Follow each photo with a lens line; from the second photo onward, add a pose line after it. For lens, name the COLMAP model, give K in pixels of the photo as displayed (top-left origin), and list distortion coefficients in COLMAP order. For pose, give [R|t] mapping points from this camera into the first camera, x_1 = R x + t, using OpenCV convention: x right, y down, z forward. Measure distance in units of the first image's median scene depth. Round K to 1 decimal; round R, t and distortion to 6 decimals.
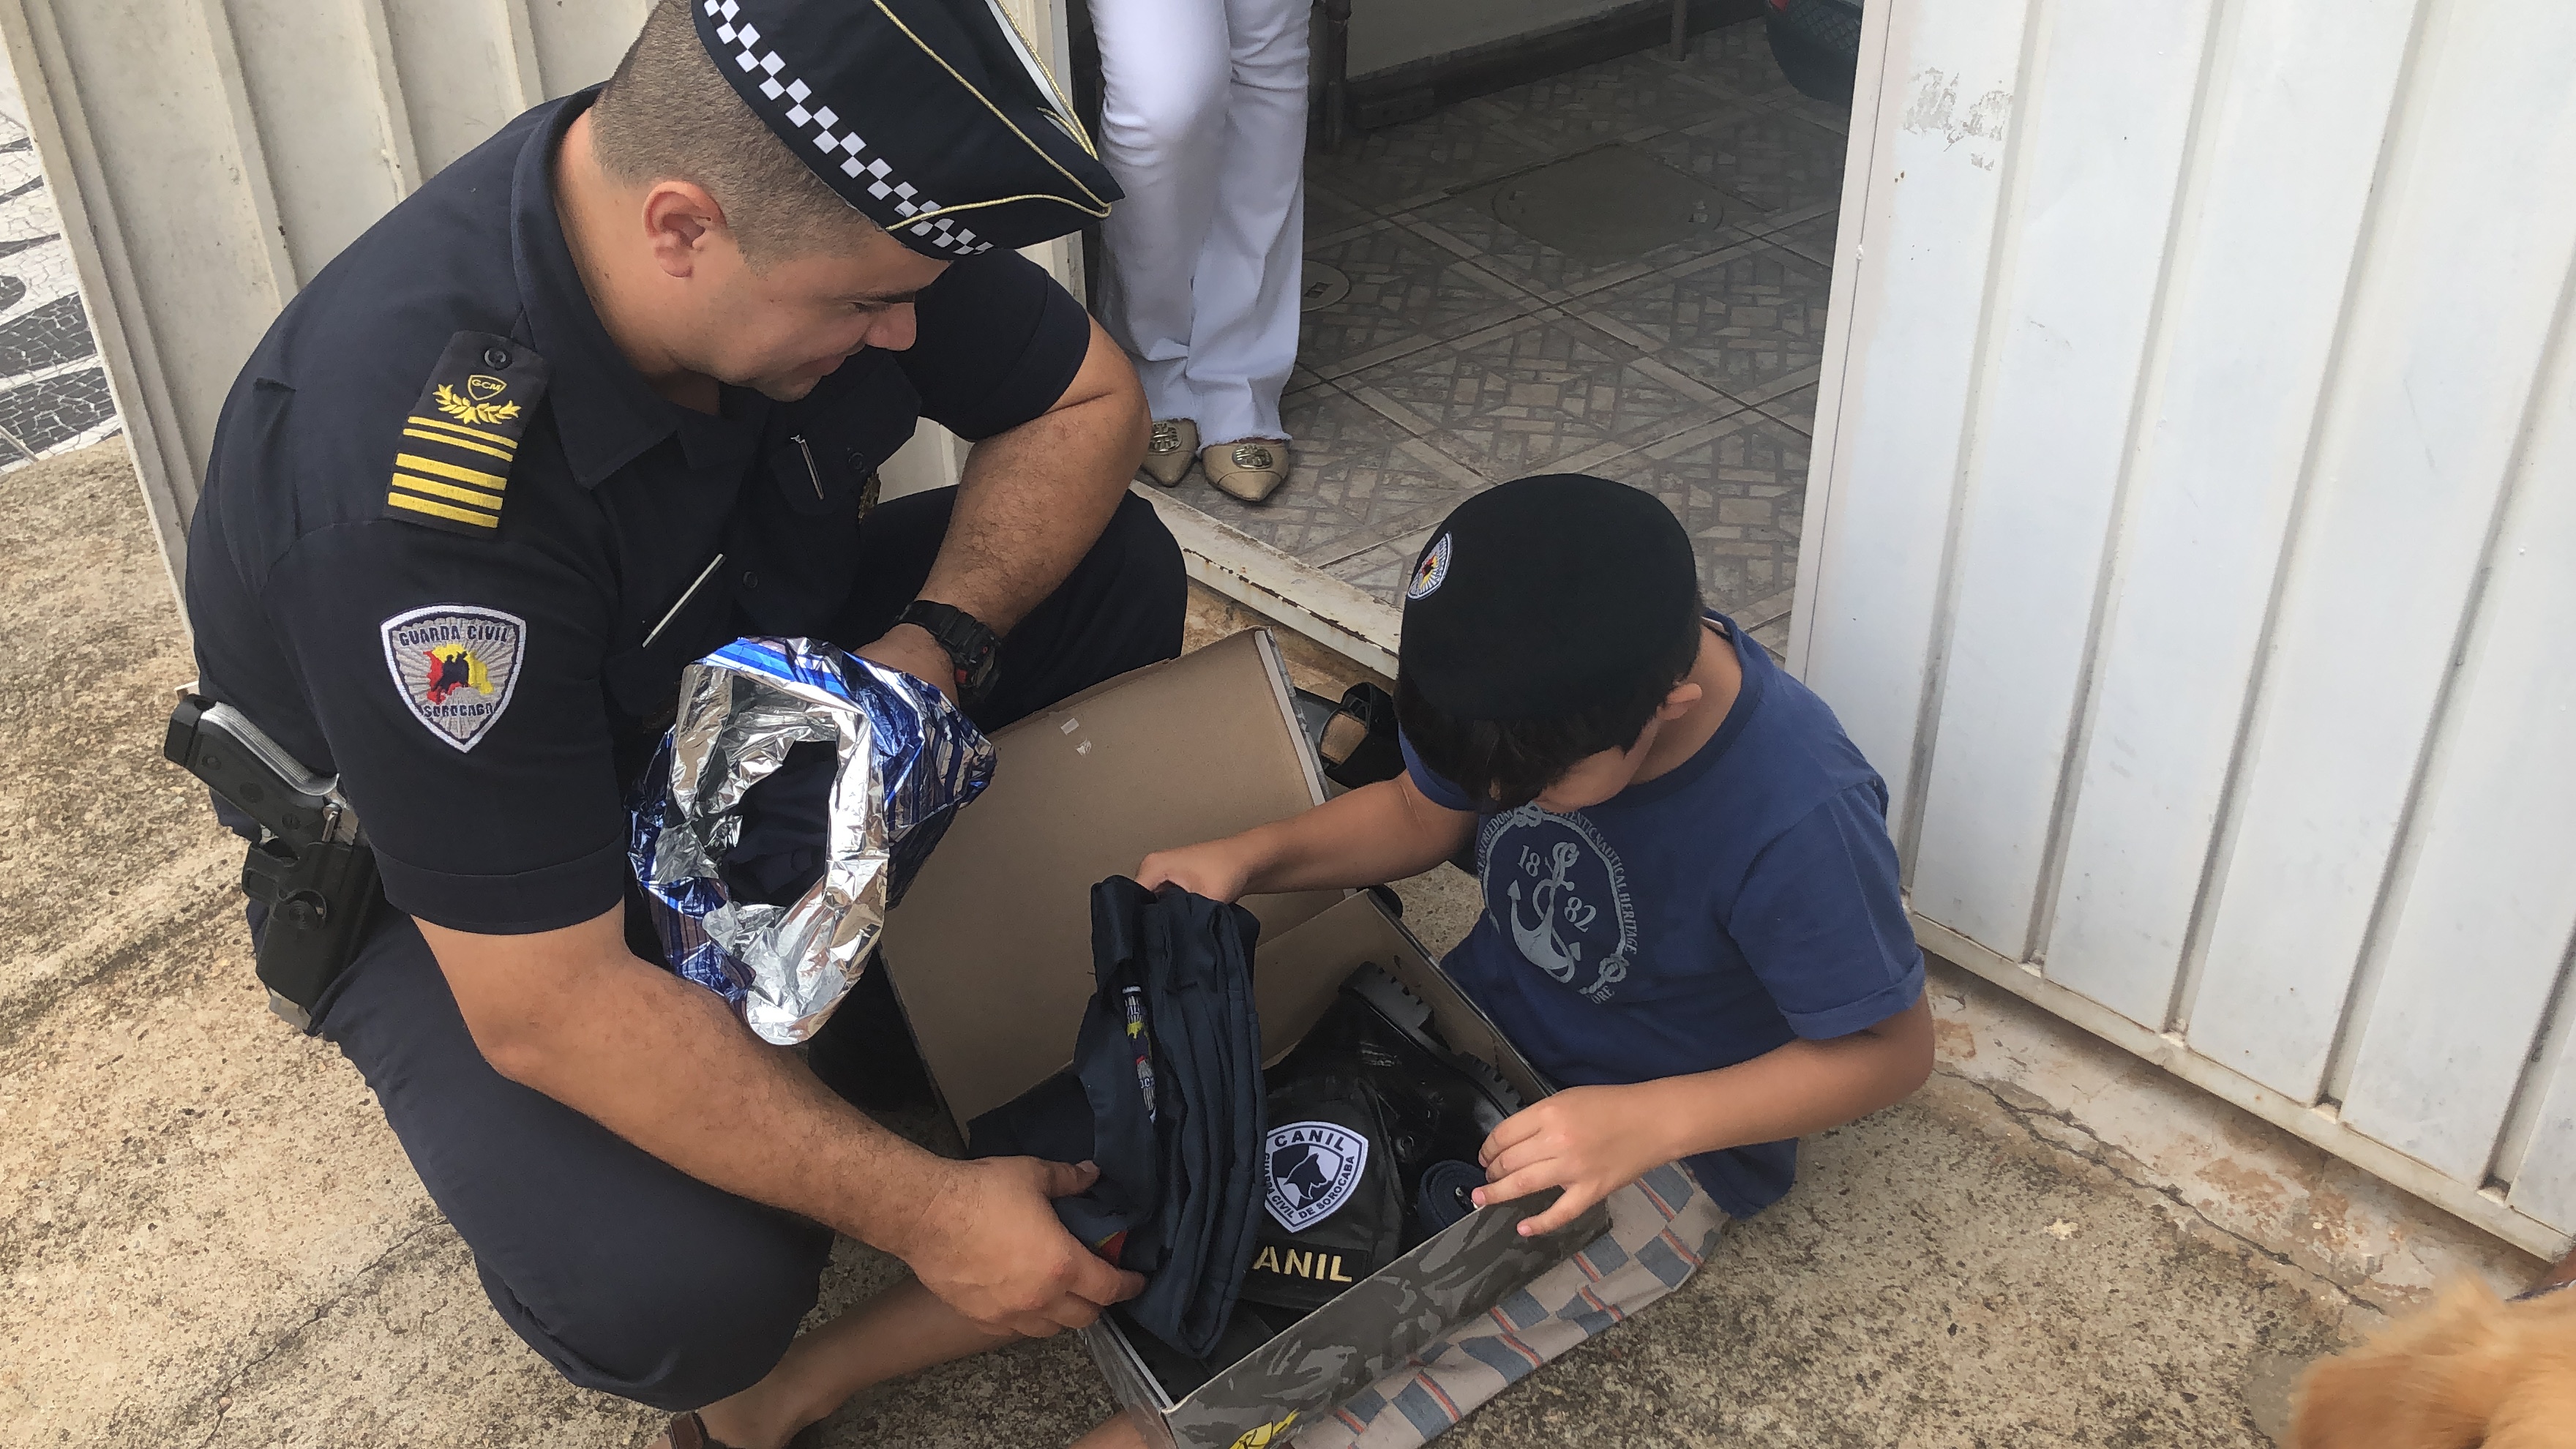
lens RADIAL K [[2433.5, 0, 1289.2], [0, 2433.5, 726.9], [0, 0, 1]] dist [0.033609, 0.000000]
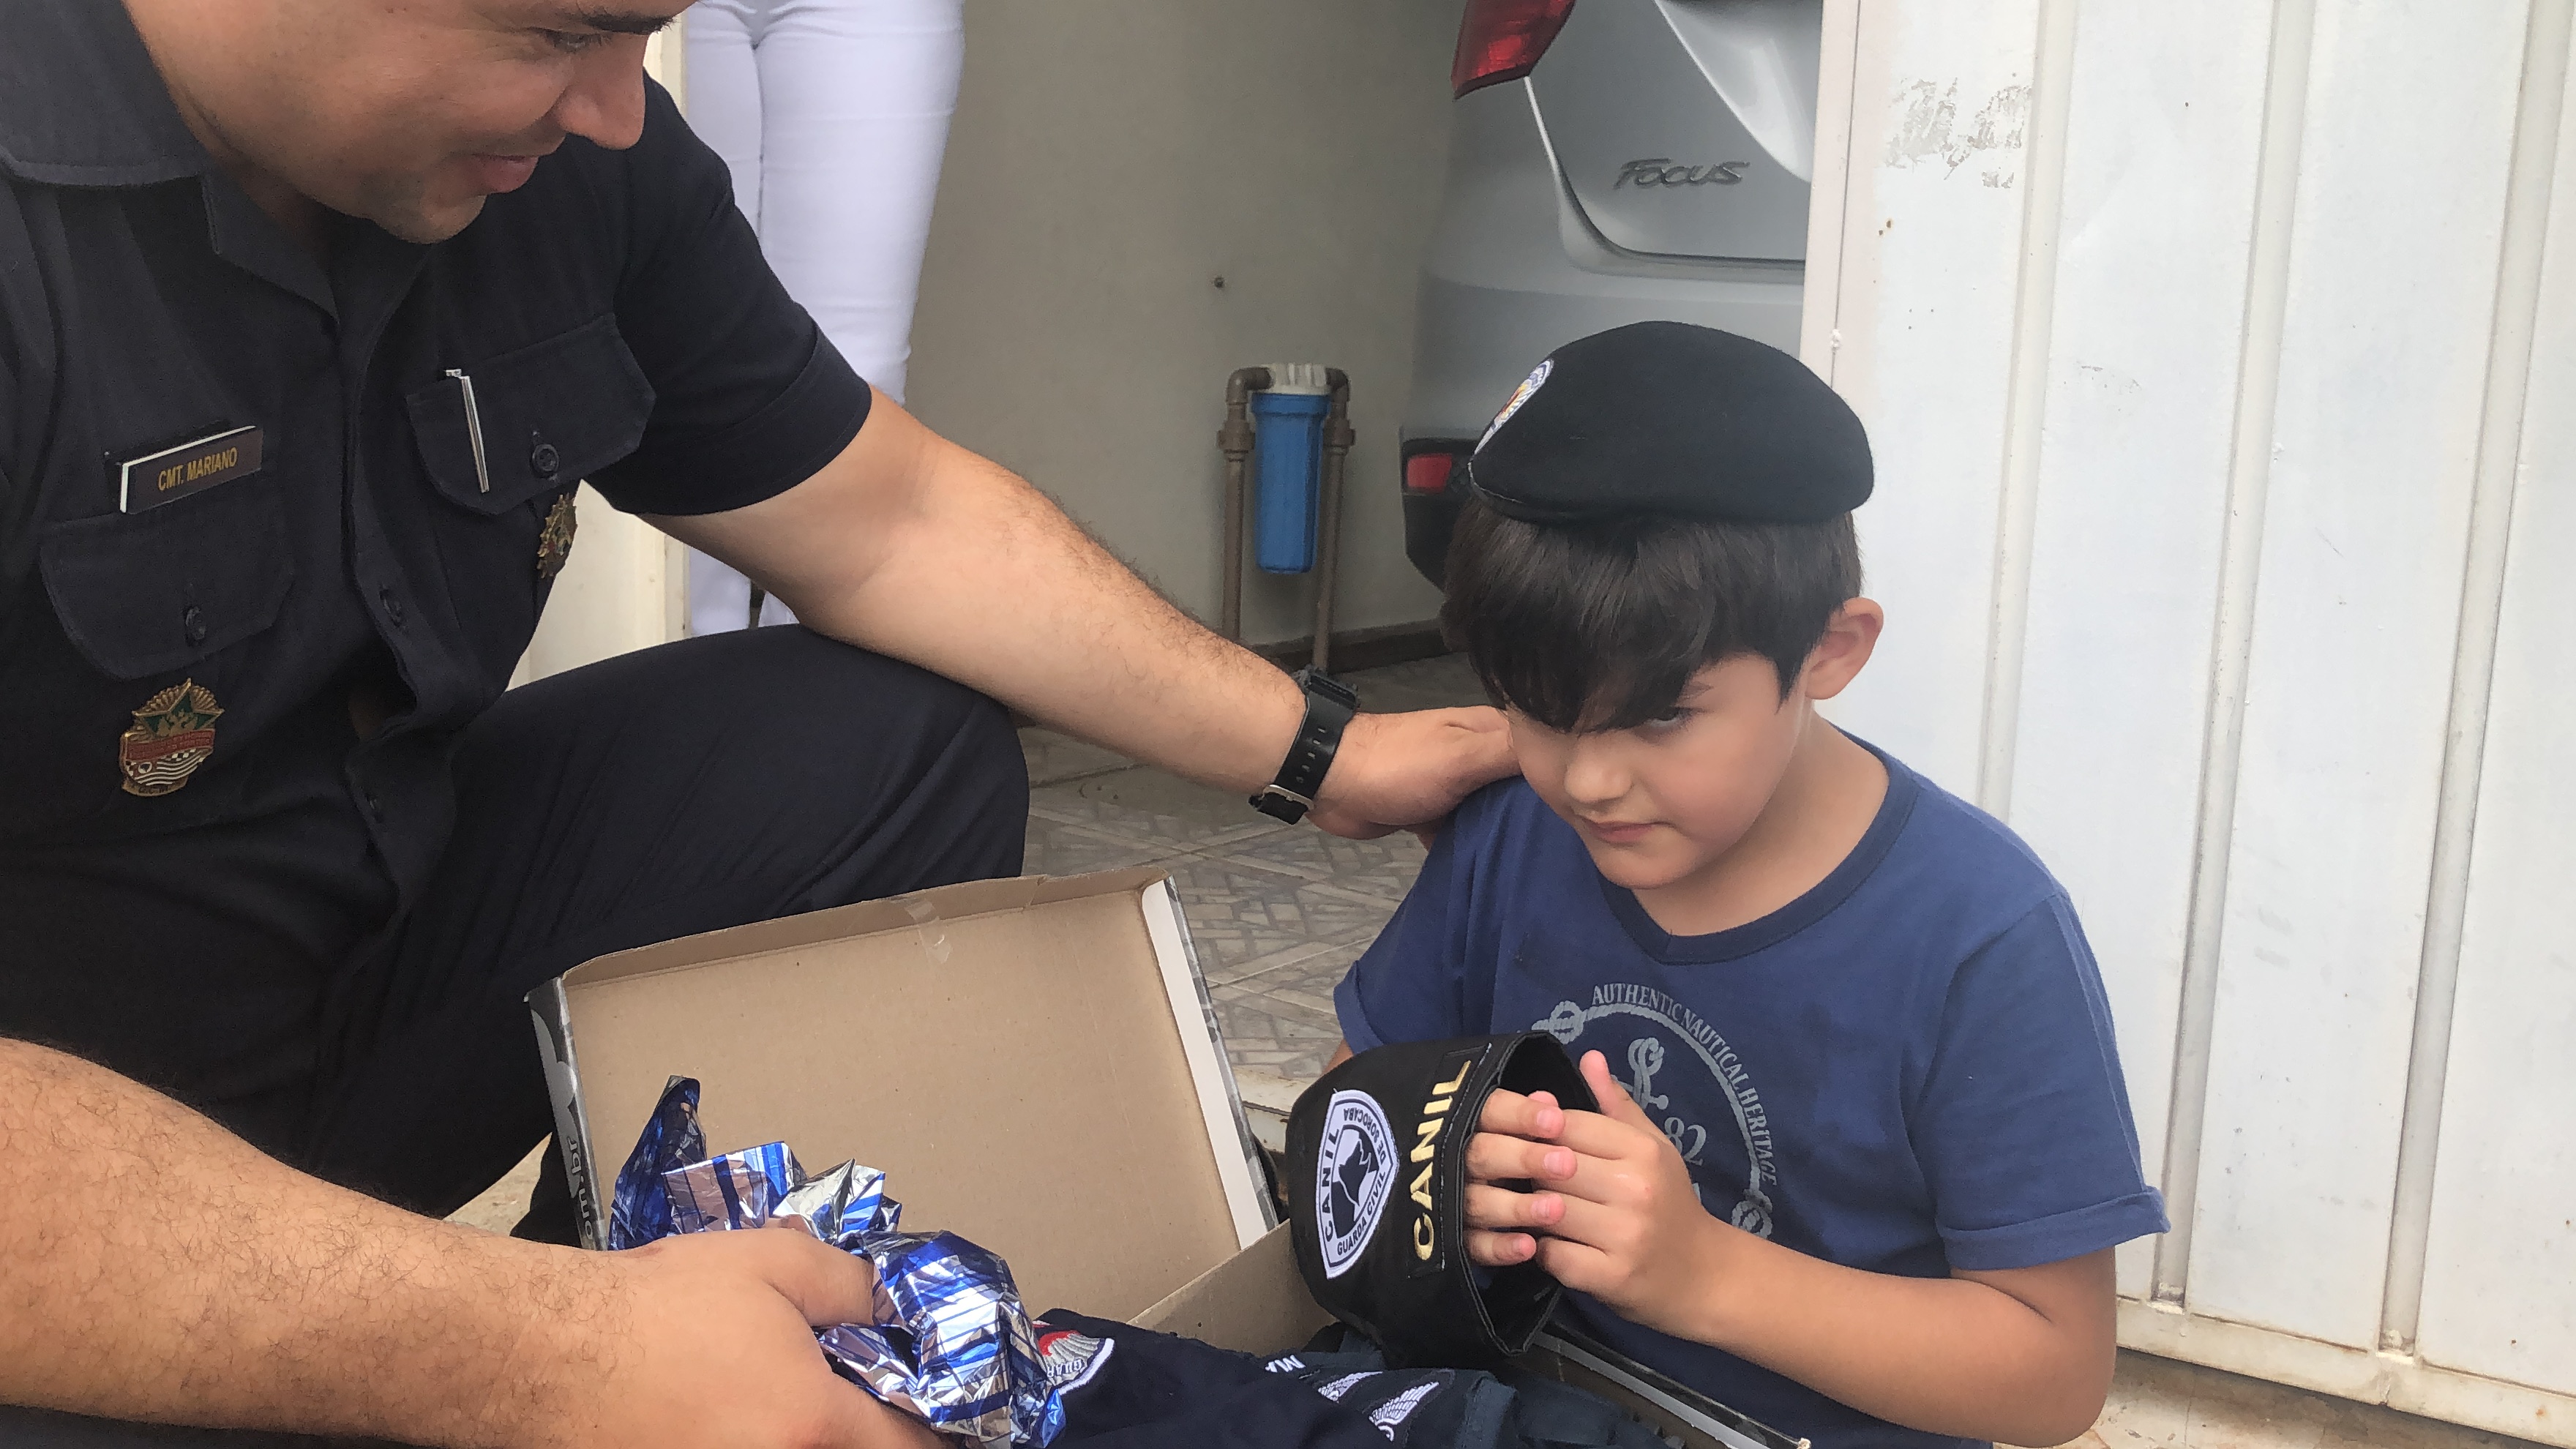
lens RADIAL K [[2433.5, 0, 1287.9], [0, 2433.5, 720.5], [0, 0, 1]] dist [0.033609, 0.000000]
pose [[0.960439, -0.001806, 0.278484, -0.173994], [0.116622, 0.910683, -0.396303, 0.231068], [-0.252895, 0.413102, 0.874866, 0.414393]]
